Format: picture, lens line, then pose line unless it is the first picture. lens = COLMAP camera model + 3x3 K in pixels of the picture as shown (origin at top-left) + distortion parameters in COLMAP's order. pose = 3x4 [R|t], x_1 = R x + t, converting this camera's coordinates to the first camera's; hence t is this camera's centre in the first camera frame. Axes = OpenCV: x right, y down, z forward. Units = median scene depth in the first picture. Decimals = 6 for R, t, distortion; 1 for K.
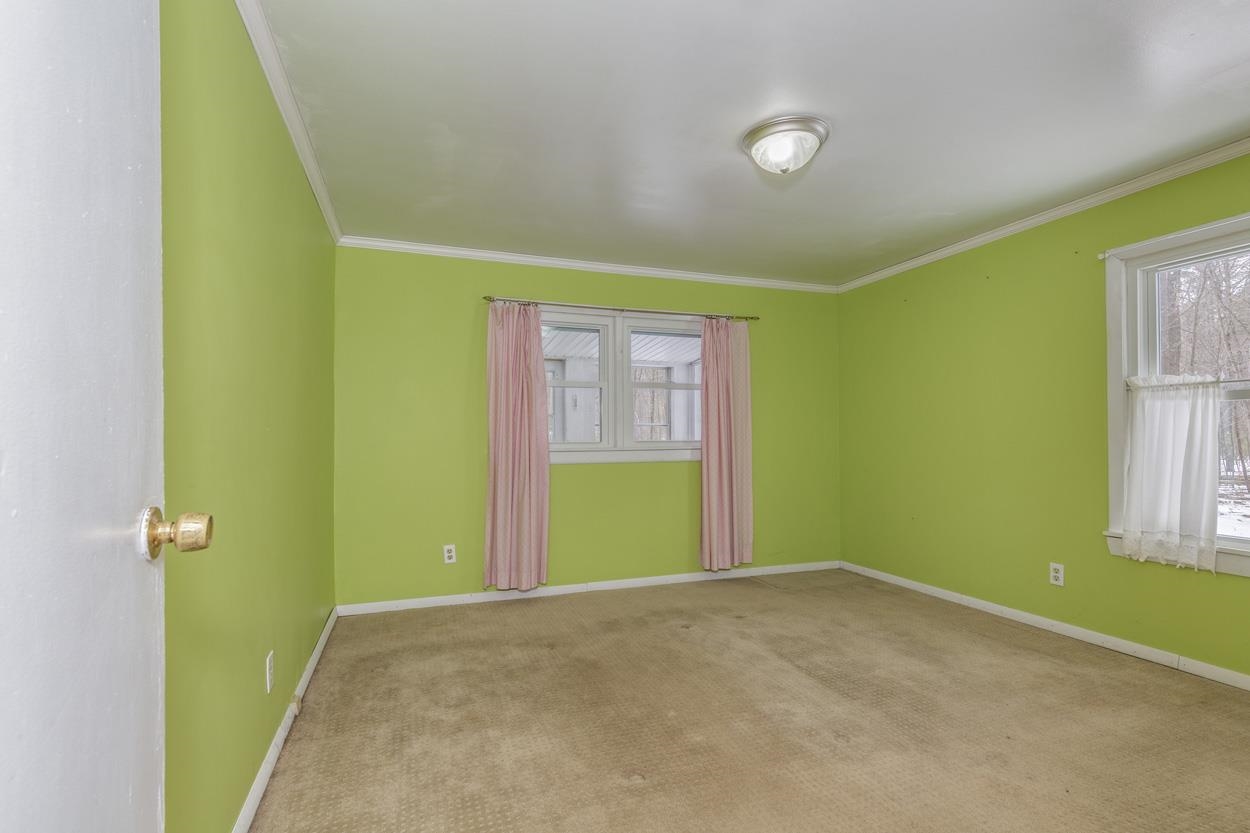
lens RADIAL K [[579.4, 0, 625.1], [0, 579.4, 440.6], [0, 0, 1]] dist [0.006901, 0.000226]
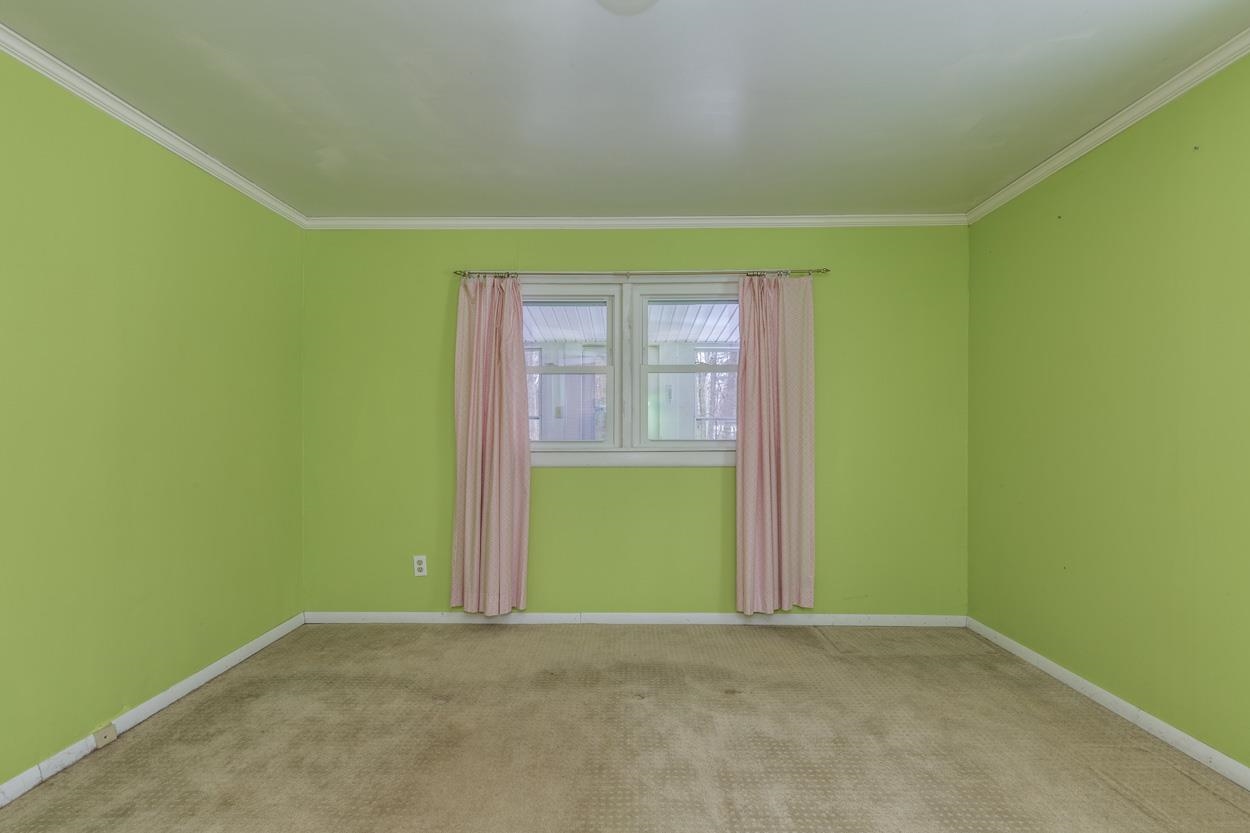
lens RADIAL K [[585.5, 0, 626.5], [0, 585.5, 441.2], [0, 0, 1]] dist [0.004815, 0.000211]
pose [[0.935249, 0.009168, -0.353873, 0.278311], [-0.005152, 0.999911, 0.012289, -0.006921], [0.353954, -0.009670, 0.935213, 0.247006]]
